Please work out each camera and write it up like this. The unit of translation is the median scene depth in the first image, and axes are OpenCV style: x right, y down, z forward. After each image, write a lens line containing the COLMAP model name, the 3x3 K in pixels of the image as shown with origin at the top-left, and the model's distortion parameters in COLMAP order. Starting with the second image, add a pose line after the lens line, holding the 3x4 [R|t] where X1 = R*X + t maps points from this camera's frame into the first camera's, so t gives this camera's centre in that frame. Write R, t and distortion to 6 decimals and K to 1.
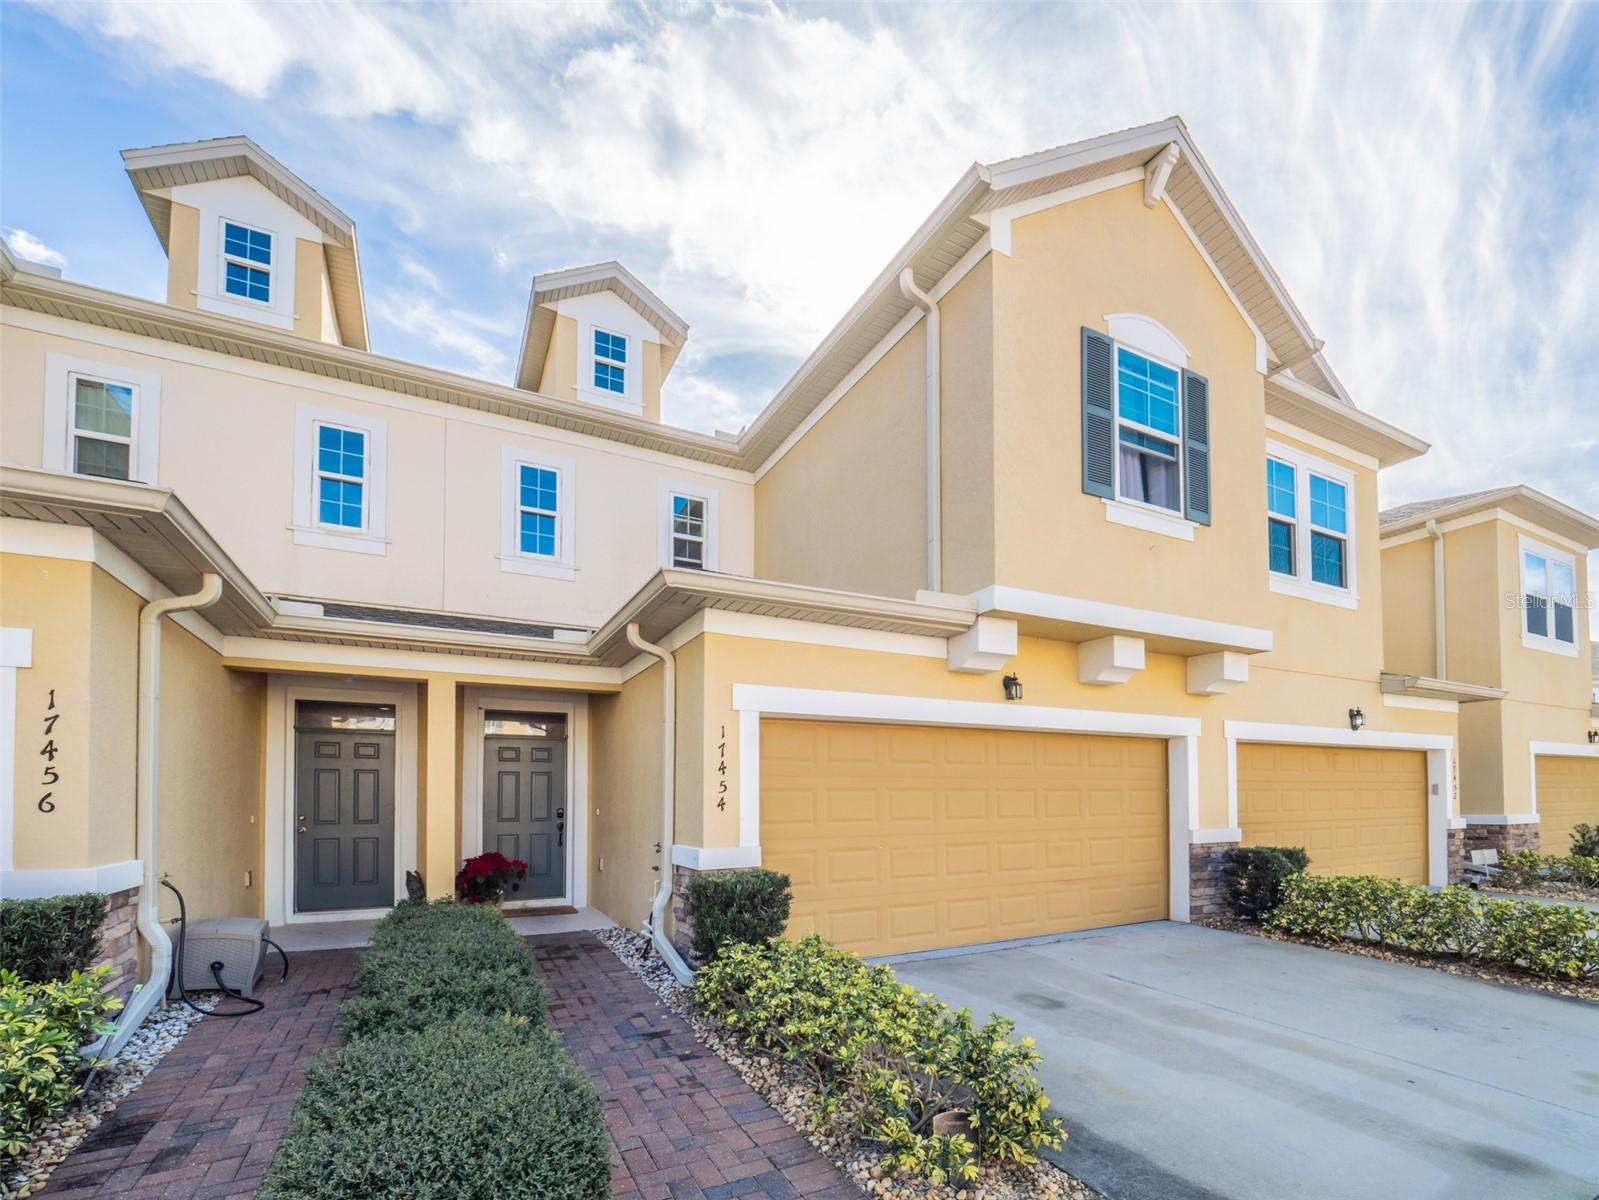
lens RADIAL K [[704.8, 0, 799.7], [0, 704.8, 530.5], [0, 0, 1]] dist [-0.001753, -0.000120]
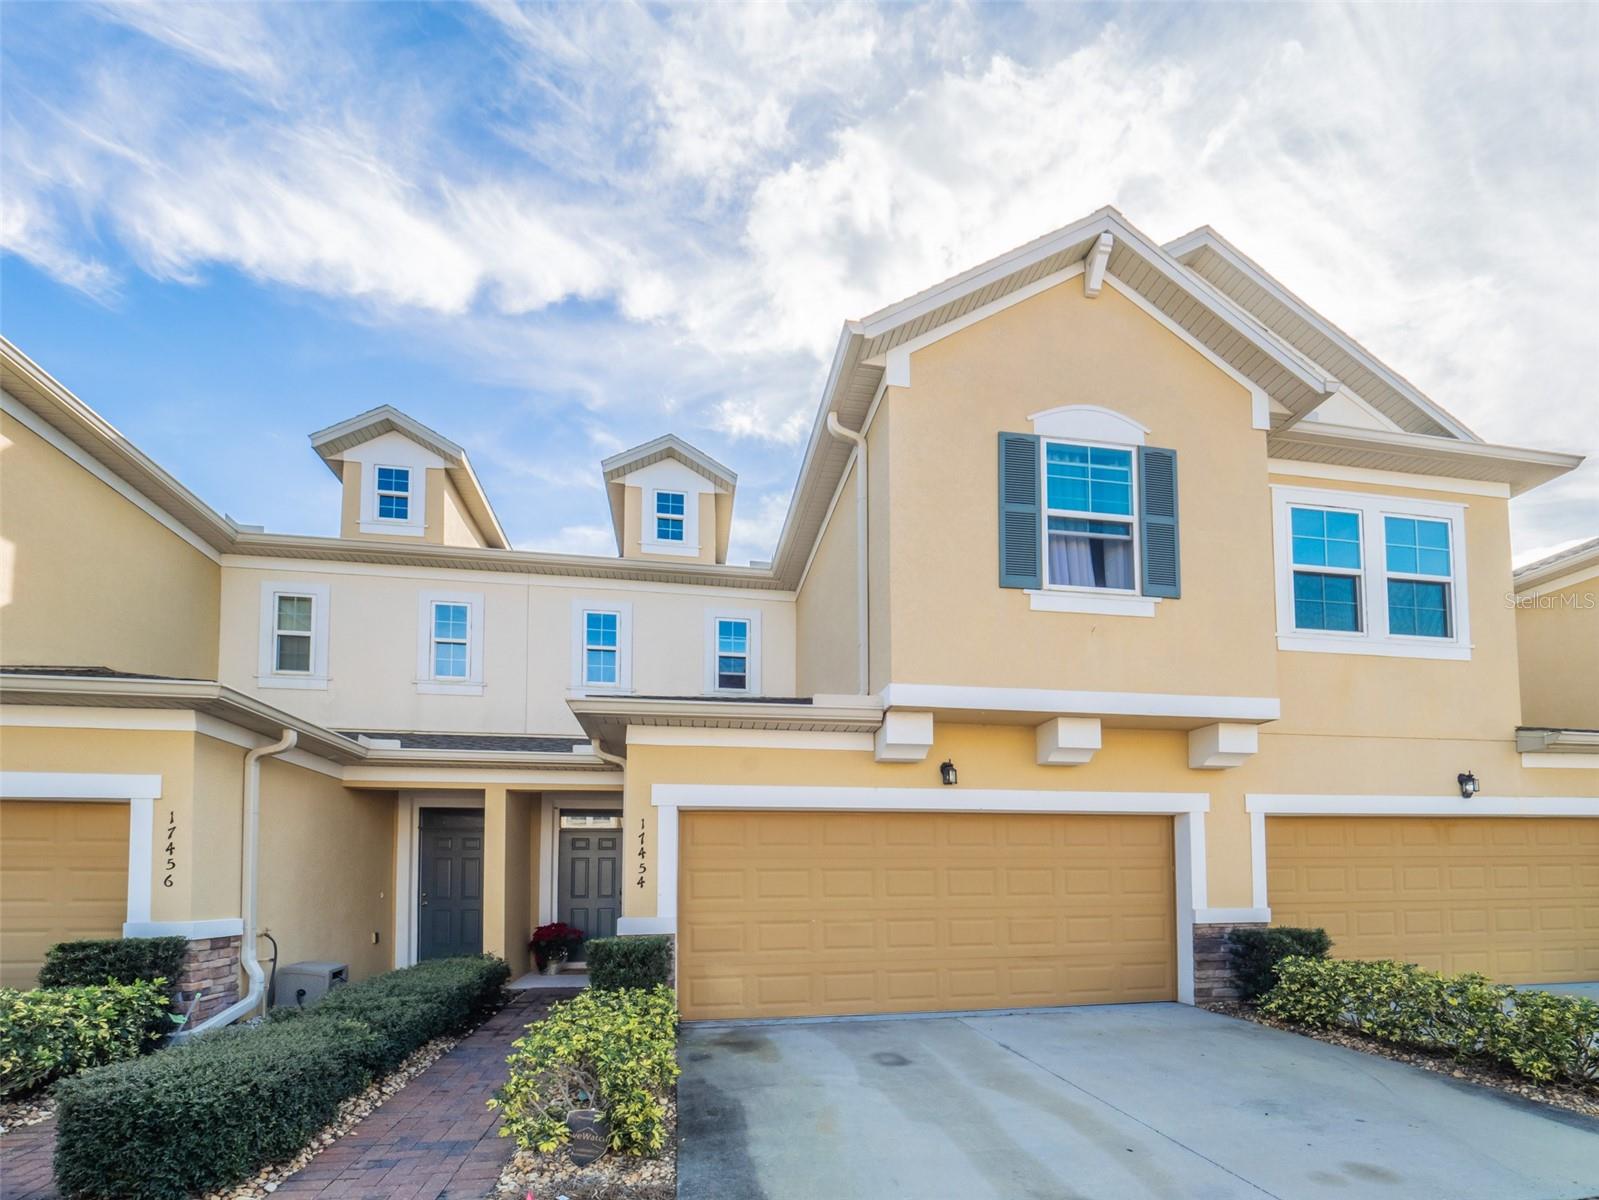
lens RADIAL K [[656.6, 0, 799.5], [0, 656.6, 600.0], [0, 0, 1]] dist [-0.001788, -0.000405]
pose [[0.957277, -0.116825, -0.264523, 0.336094], [0.105851, 0.992837, -0.055418, -0.010449], [0.269102, 0.025050, 0.962786, -0.040512]]
